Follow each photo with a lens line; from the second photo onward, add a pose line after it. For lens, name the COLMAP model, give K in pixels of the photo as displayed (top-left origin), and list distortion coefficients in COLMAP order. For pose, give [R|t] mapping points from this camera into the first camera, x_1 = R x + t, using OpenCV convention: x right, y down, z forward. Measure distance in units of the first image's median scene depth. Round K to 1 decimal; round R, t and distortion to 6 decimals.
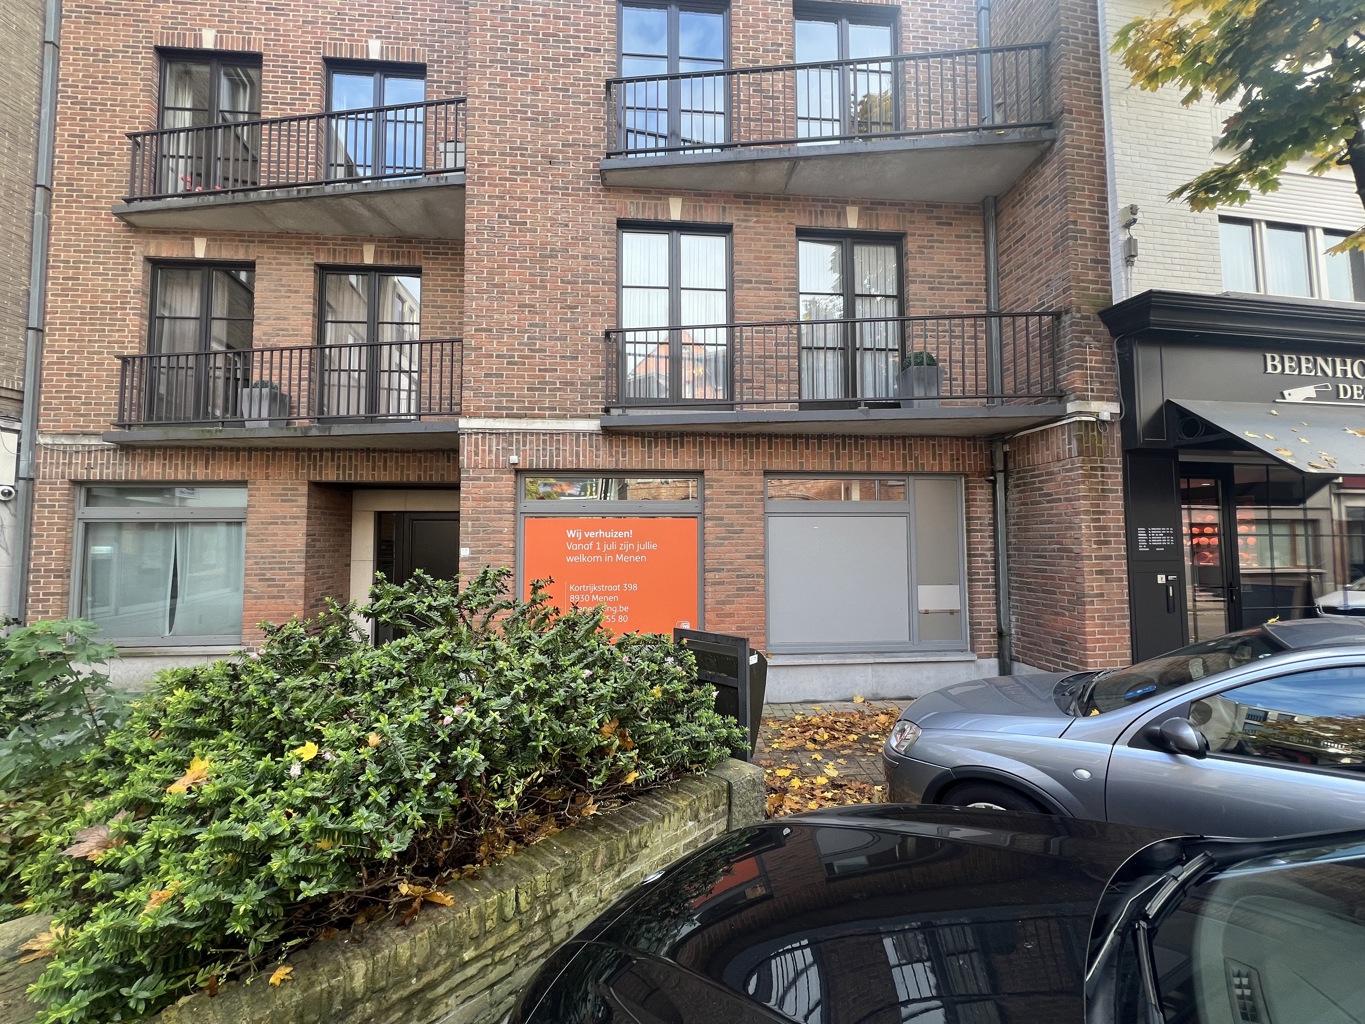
lens RADIAL K [[548.3, 0, 677.6], [0, 548.3, 509.1], [0, 0, 1]] dist [0.002451, -0.000285]
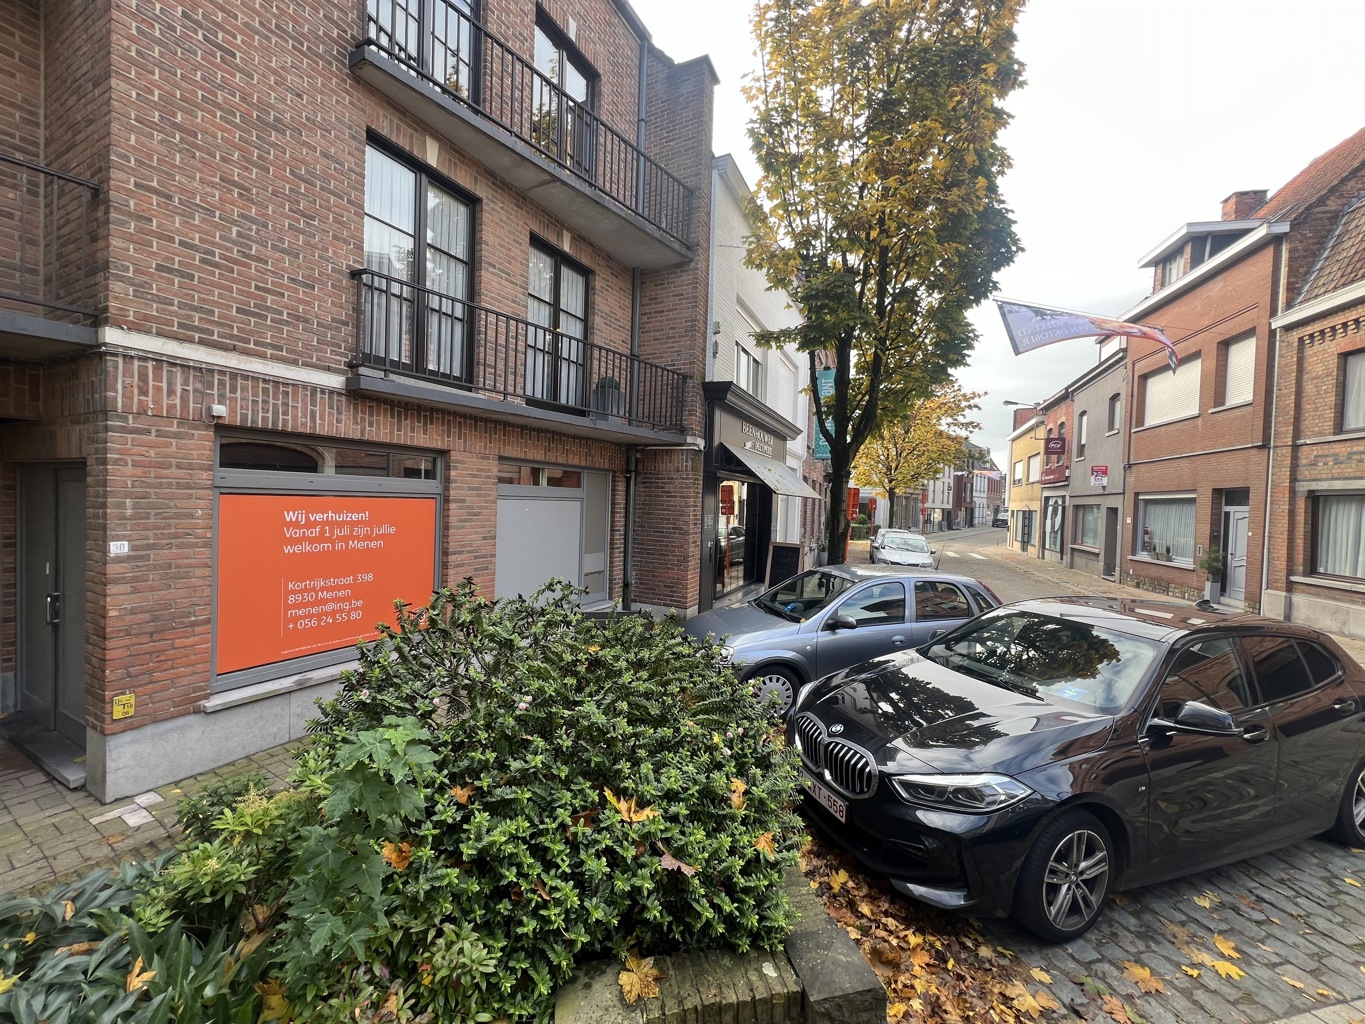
lens RADIAL K [[548.3, 0, 670.9], [0, 548.3, 511.5], [0, 0, 1]] dist [0.002451, -0.000285]
pose [[0.546700, 0.003933, 0.837319, -0.549531], [-0.082767, 0.995346, 0.049365, -0.044108], [-0.833228, -0.096290, 0.544481, 0.138077]]
